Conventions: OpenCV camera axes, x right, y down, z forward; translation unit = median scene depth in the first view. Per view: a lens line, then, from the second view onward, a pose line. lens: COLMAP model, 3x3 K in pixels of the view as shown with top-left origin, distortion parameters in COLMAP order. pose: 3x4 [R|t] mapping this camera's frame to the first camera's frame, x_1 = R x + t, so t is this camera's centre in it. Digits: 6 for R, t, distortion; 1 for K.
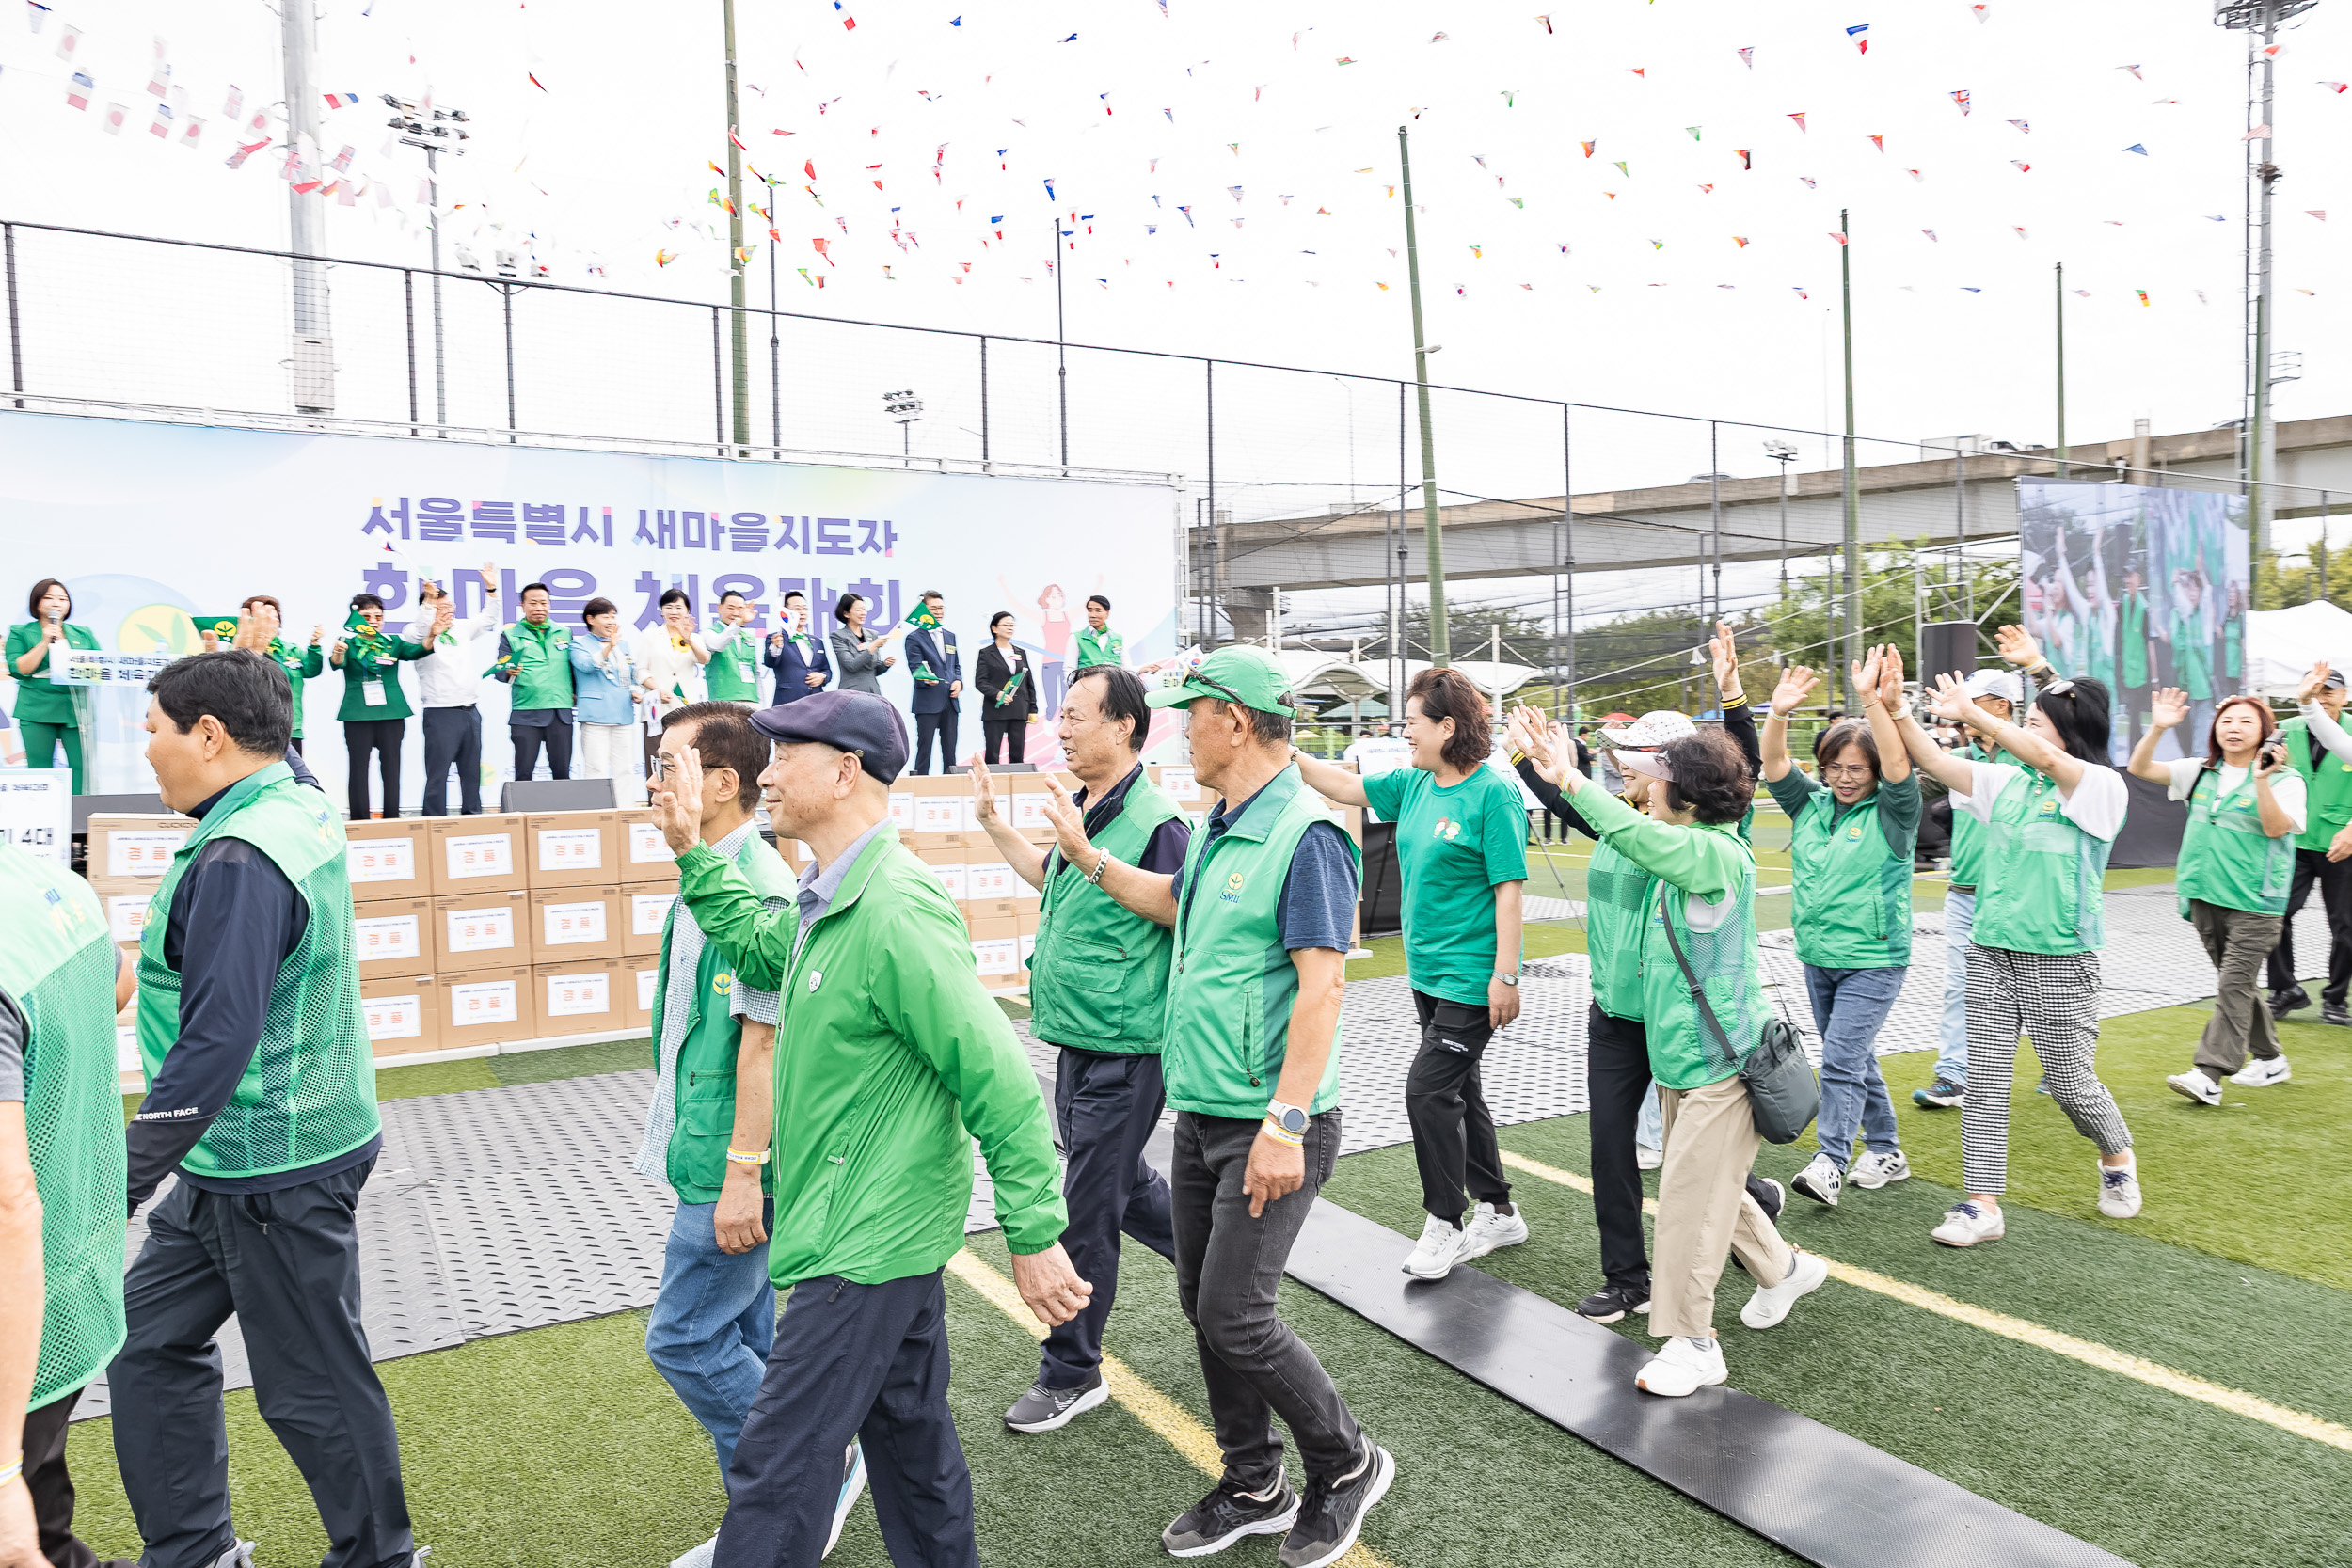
lens RADIAL K [[1618.0, 0, 1216.4], [0, 1618.0, 776.1], [0, 0, 1]] dist [-0.022414, 0.044772]
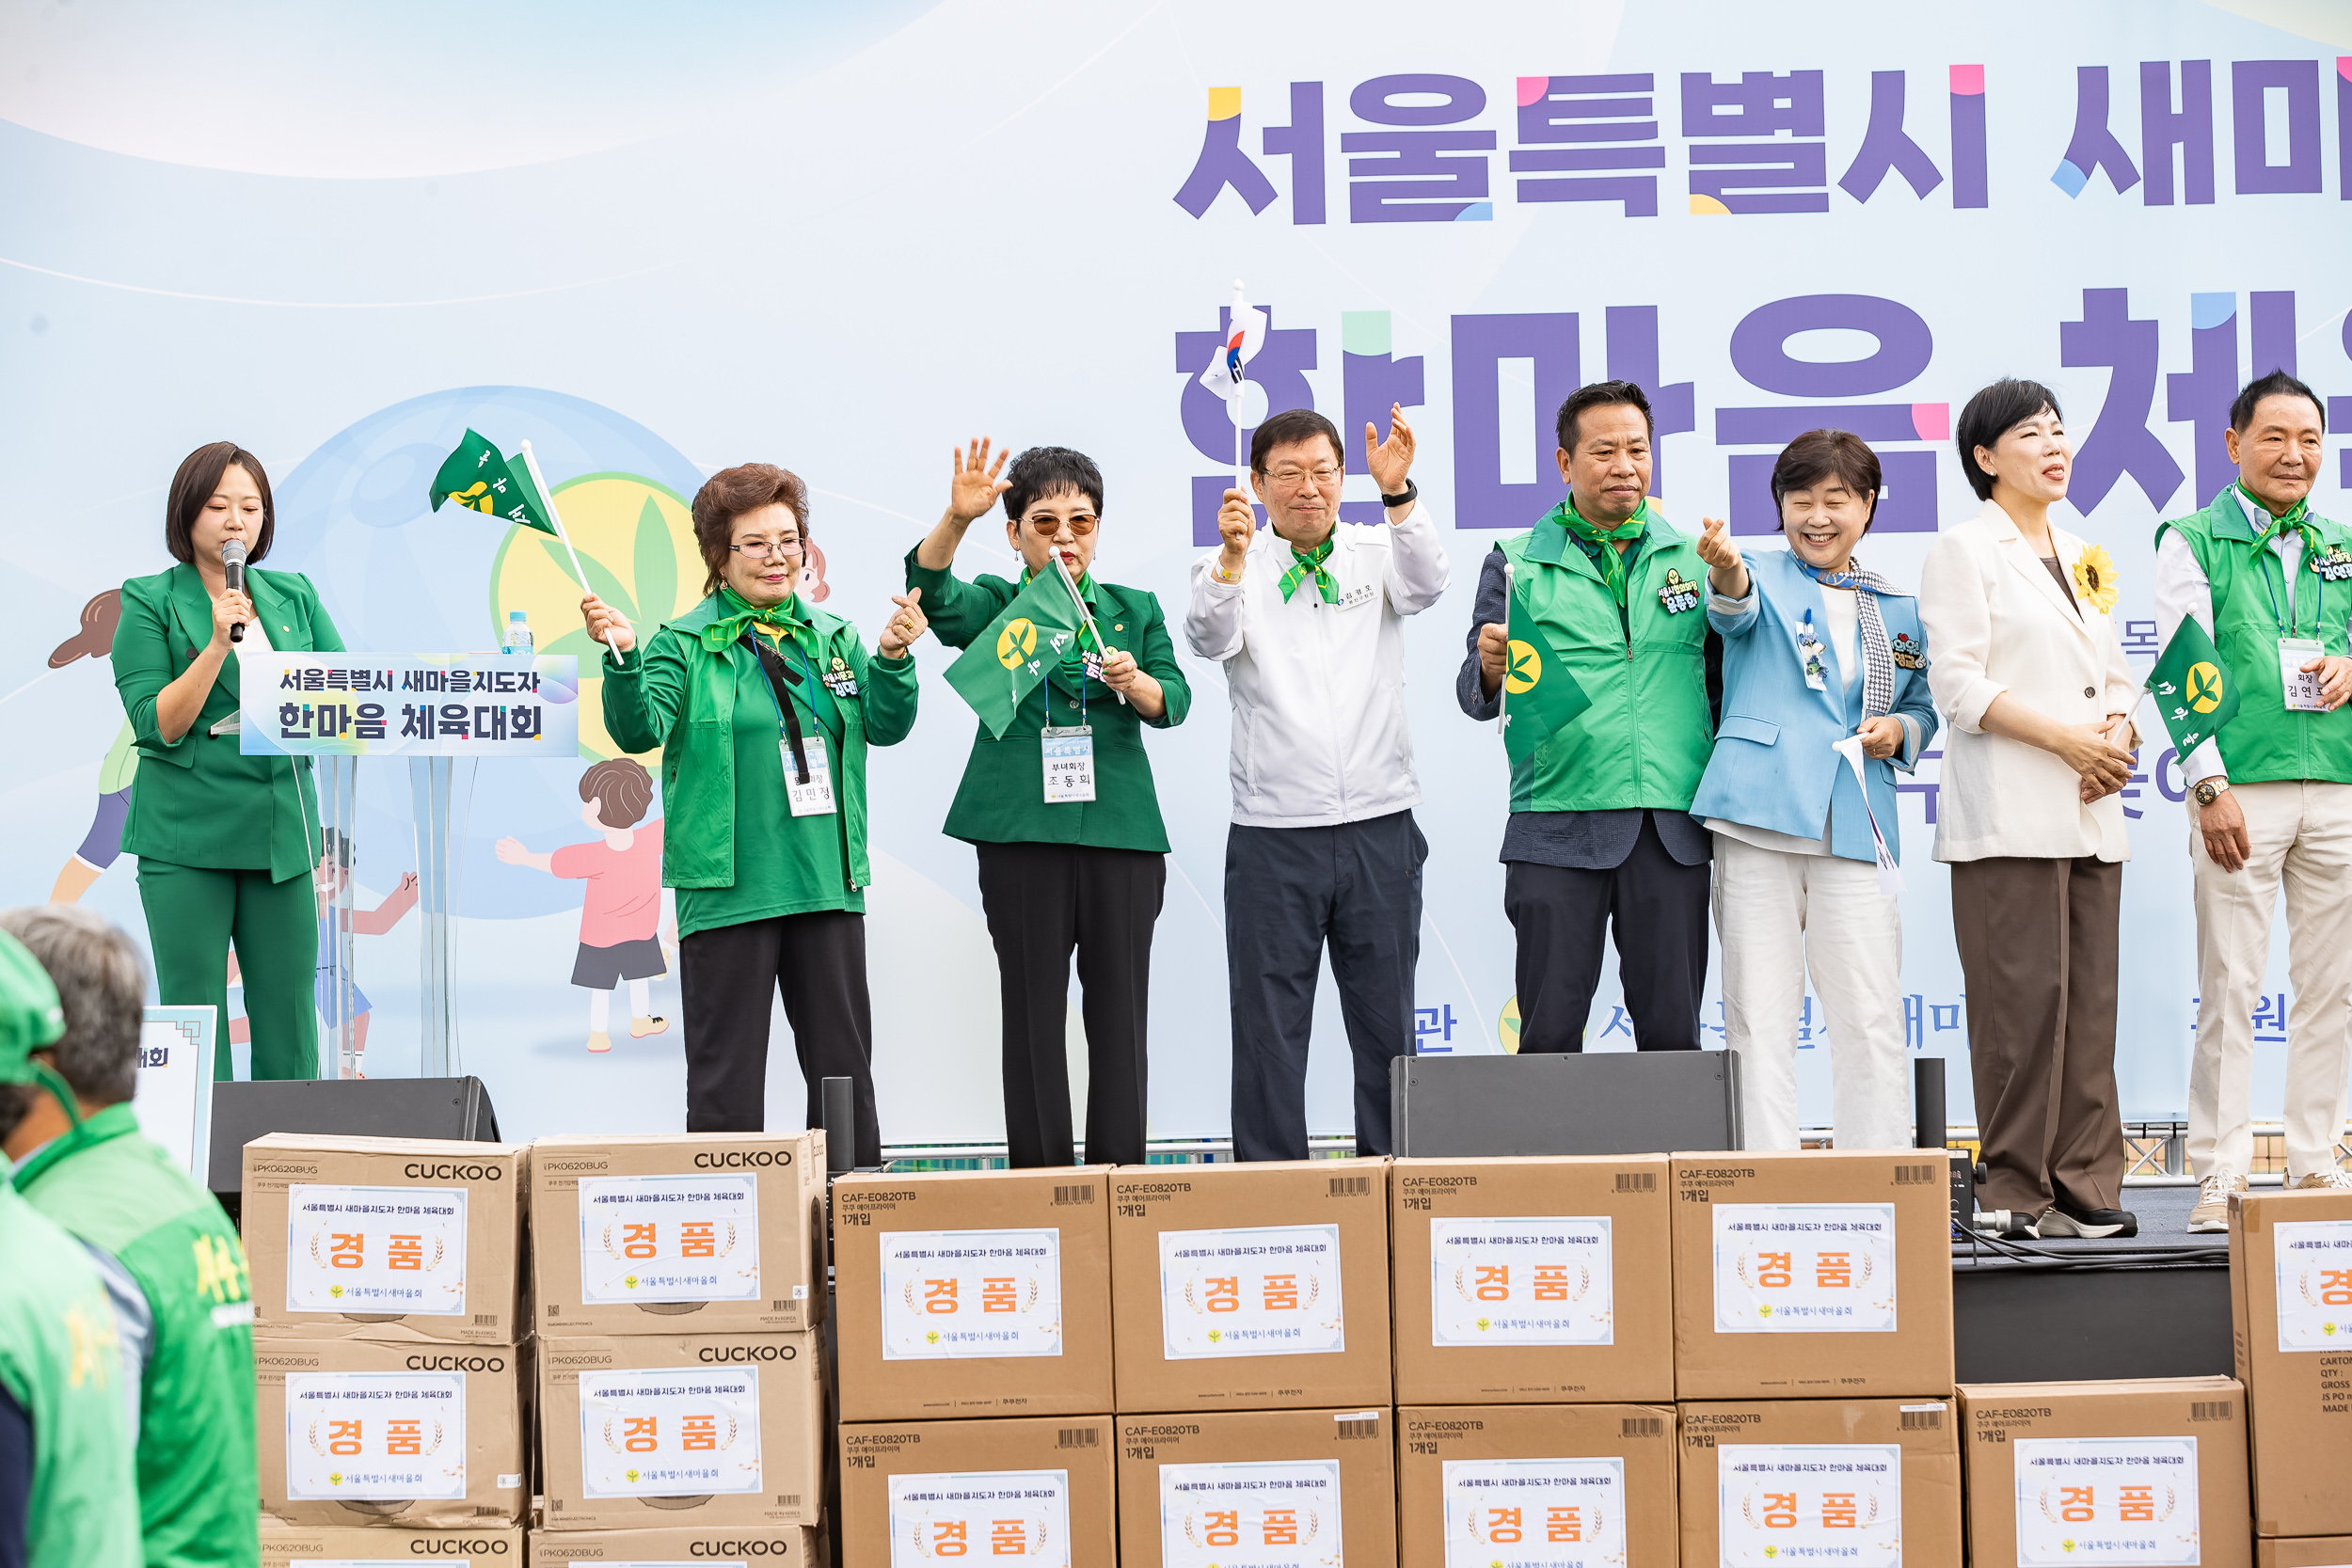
lens RADIAL K [[7229.6, 0, 1172.0], [0, 7229.6, 787.7], [0, 0, 1]] dist [-0.086333, 0.000000]
pose [[0.852706, -0.006562, -0.522350, 0.158538], [-0.012136, 0.999402, -0.032366, -0.001802], [0.522250, 0.033938, 0.852117, -0.124889]]
